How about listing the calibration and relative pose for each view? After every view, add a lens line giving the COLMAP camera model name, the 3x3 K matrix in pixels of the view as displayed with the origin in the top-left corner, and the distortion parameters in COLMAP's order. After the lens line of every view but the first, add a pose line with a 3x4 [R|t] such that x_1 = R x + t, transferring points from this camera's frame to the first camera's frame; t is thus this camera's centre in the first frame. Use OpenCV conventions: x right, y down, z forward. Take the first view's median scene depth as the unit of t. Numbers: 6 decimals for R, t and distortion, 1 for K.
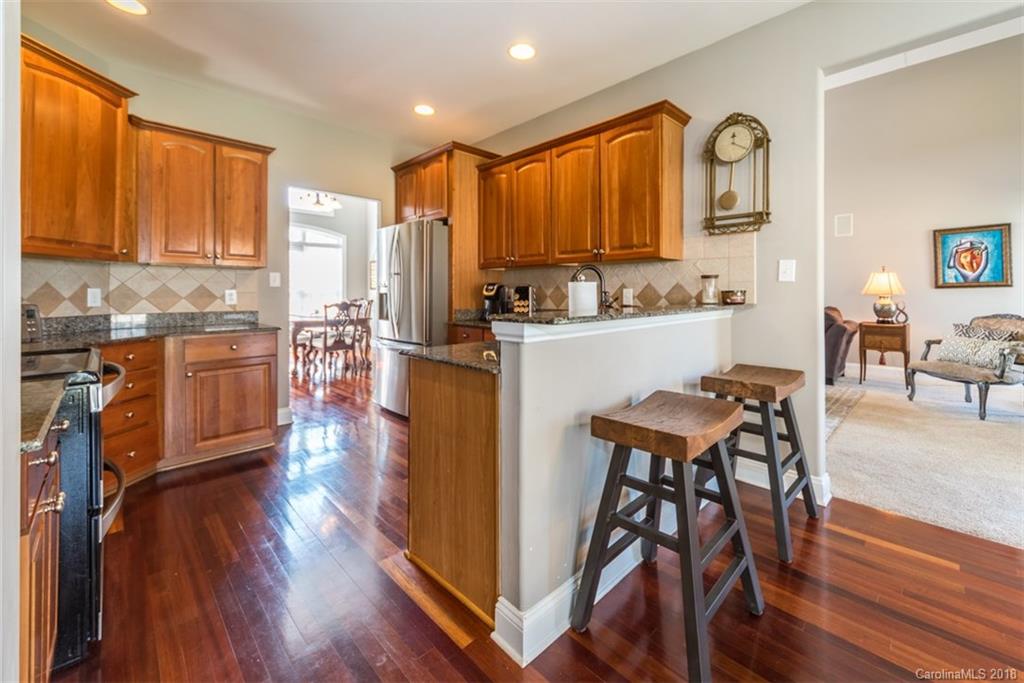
lens RADIAL K [[413.1, 0, 517.9], [0, 413.1, 291.5], [0, 0, 1]] dist [0.000590, 0.000153]
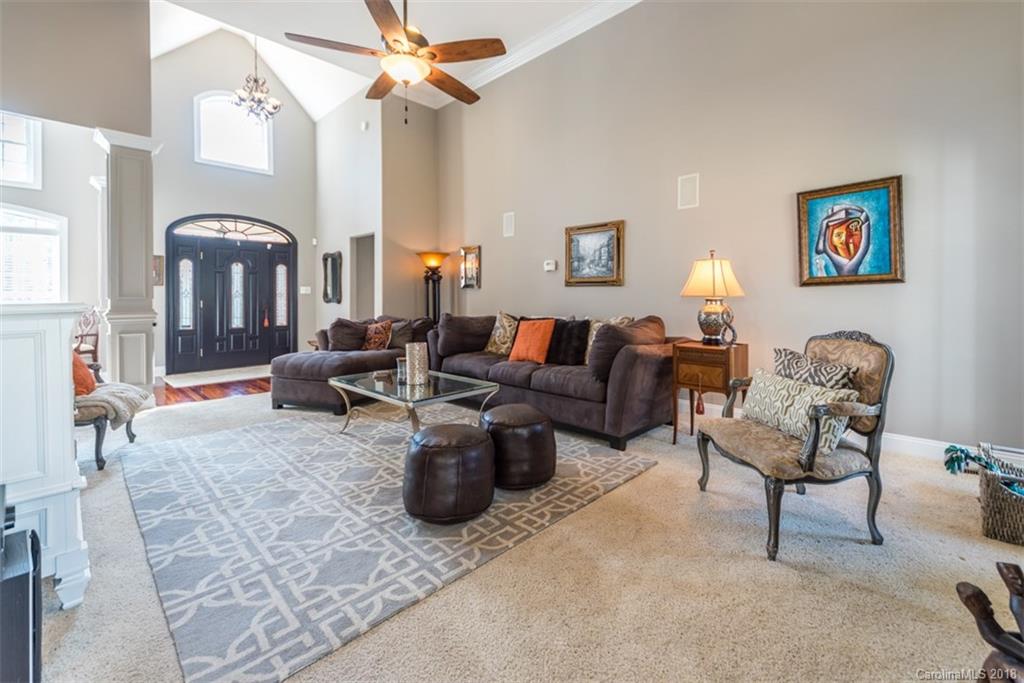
lens RADIAL K [[435.0, 0, 538.9], [0, 435.0, 299.6], [0, 0, 1]] dist [0.001622, -0.000027]
pose [[0.999074, -0.005372, 0.042686, 0.612894], [0.005234, 0.999981, 0.003351, 0.008380], [-0.042703, -0.003125, 0.999083, 0.376366]]
